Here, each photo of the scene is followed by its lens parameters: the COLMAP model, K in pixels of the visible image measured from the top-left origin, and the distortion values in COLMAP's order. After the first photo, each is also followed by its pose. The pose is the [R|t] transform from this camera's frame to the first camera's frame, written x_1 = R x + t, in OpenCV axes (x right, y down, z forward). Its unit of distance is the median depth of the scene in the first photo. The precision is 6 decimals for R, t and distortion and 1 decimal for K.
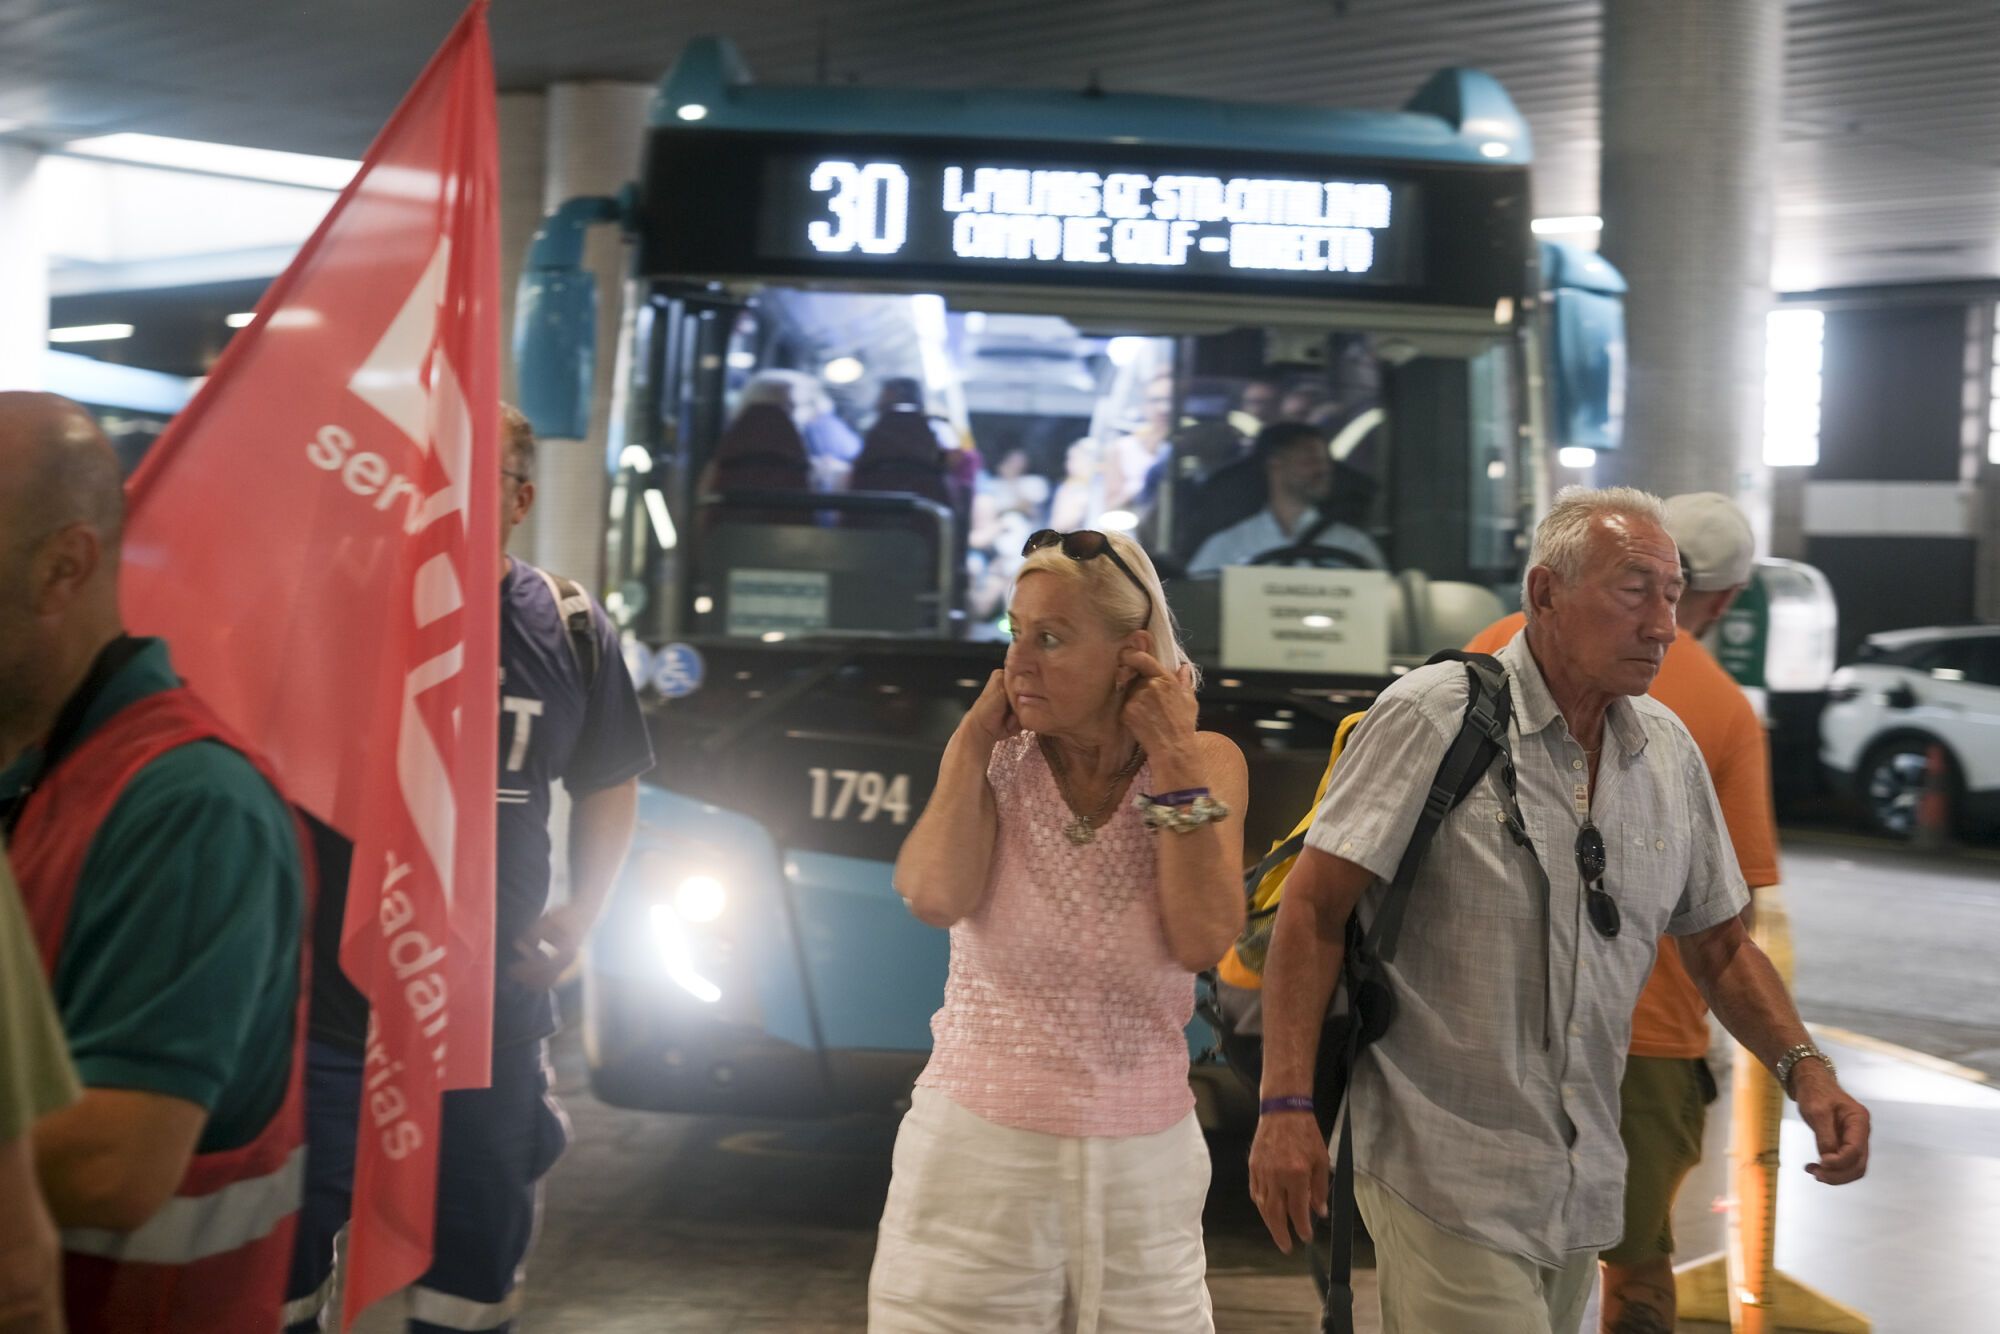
lens RADIAL K [[2444.9, 0, 1000.0], [0, 2444.9, 667.0], [0, 0, 1]] dist [-0.023375, -0.026478]
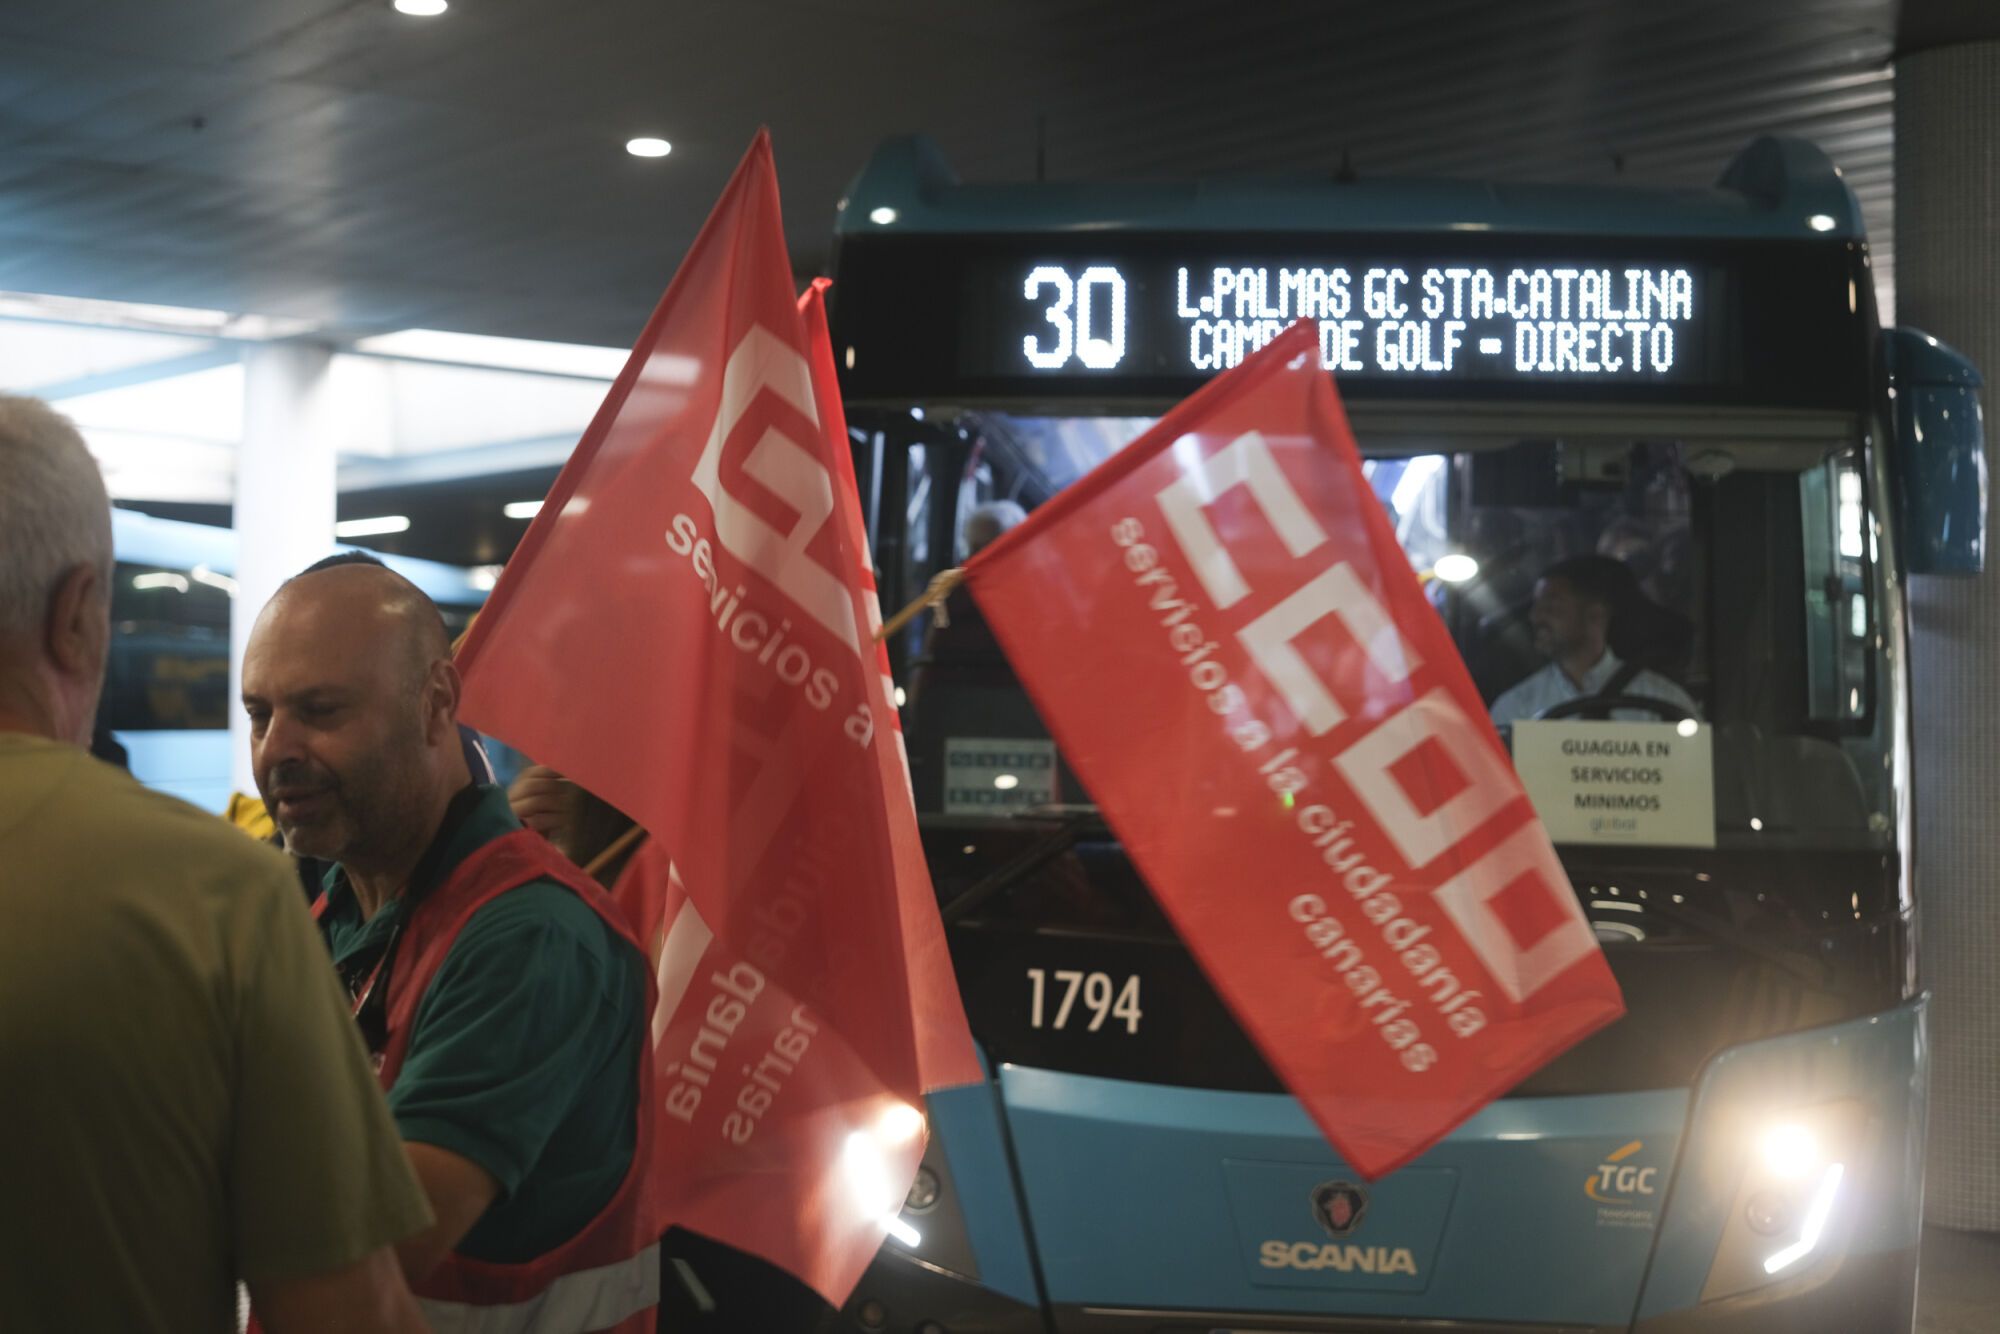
lens RADIAL K [[2413.0, 0, 1055.0], [0, 2413.0, 666.1], [0, 0, 1]] dist [-0.008578, -0.075513]
pose [[0.995623, -0.022233, -0.090778, 0.009979], [0.015688, 0.997268, -0.072188, -0.002614], [0.092135, 0.070447, 0.993251, 0.155206]]
